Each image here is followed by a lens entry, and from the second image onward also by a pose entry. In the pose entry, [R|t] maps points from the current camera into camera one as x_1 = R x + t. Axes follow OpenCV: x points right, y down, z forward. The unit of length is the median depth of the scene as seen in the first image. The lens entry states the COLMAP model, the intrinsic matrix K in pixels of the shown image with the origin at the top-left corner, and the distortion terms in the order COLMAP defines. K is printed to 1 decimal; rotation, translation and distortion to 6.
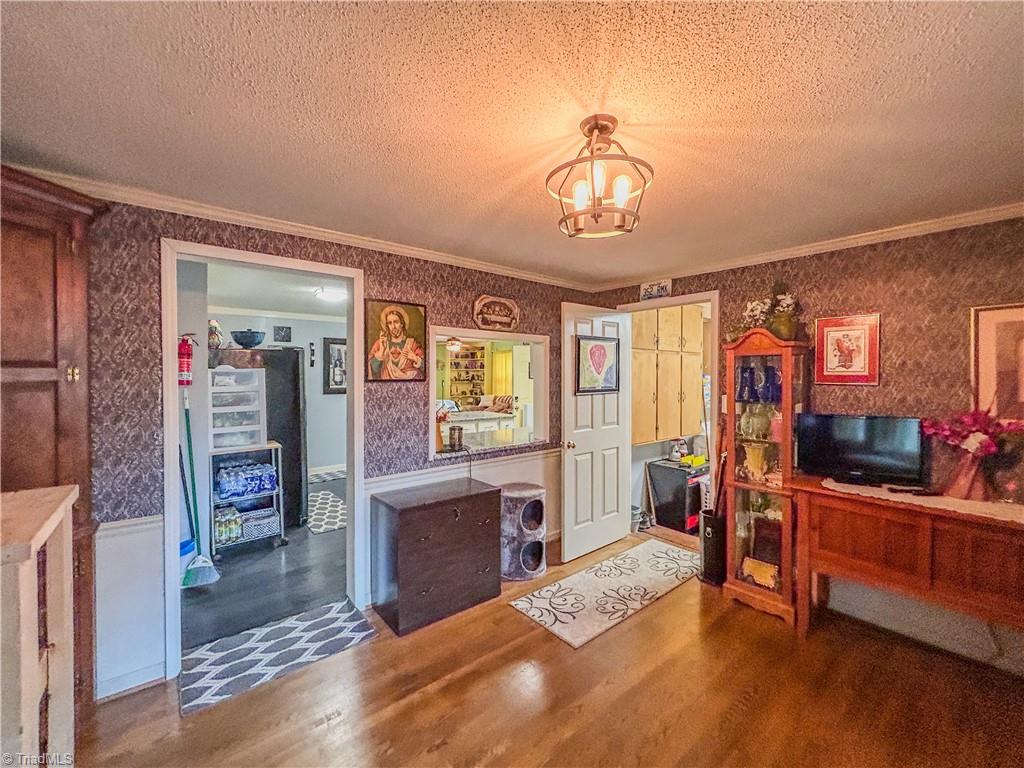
lens RADIAL K [[420.1, 0, 513.1], [0, 420.1, 381.5], [0, 0, 1]] dist [-0.000916, 0.000099]
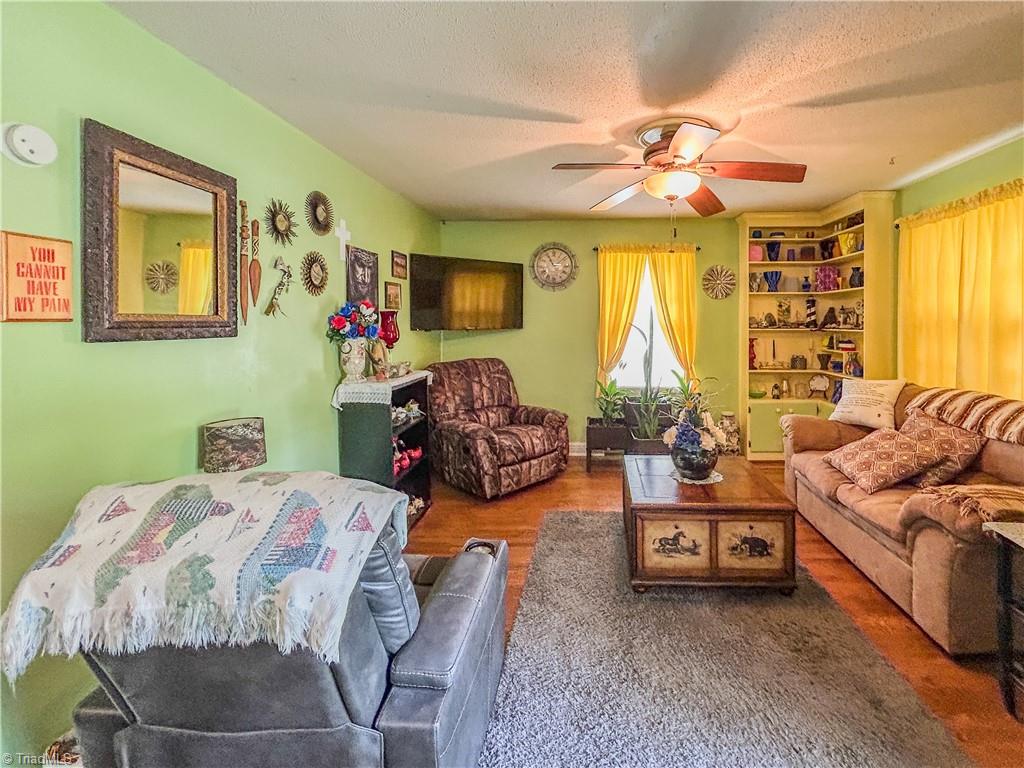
lens RADIAL K [[441.0, 0, 584.8], [0, 441.0, 324.5], [0, 0, 1]] dist [-0.000571, 0.000228]
pose [[0.757525, -0.000440, -0.652806, -0.014670], [-0.004441, 0.999973, -0.005827, -0.000295], [0.652791, 0.007313, 0.757503, 0.626155]]
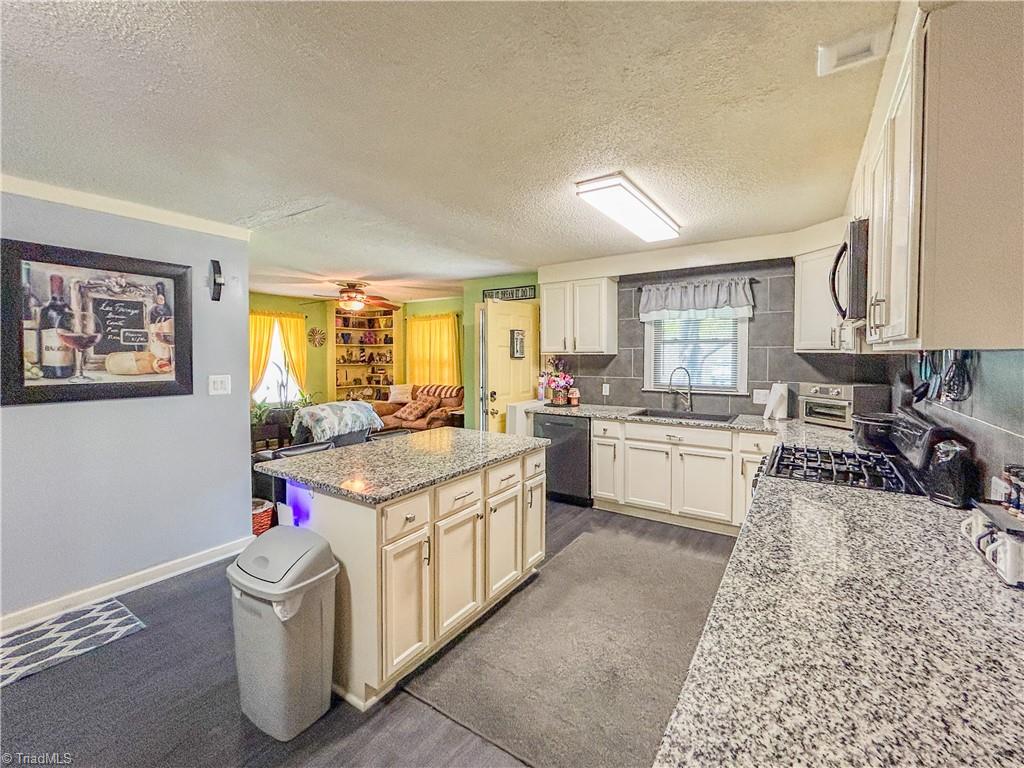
lens RADIAL K [[420.1, 0, 513.7], [0, 420.1, 369.4], [0, 0, 1]] dist [-0.000916, 0.000099]
pose [[0.950547, -0.010734, 0.310395, -0.090546], [0.005327, 0.999819, 0.018263, -0.001559], [-0.310535, -0.015706, 0.950432, 0.315021]]
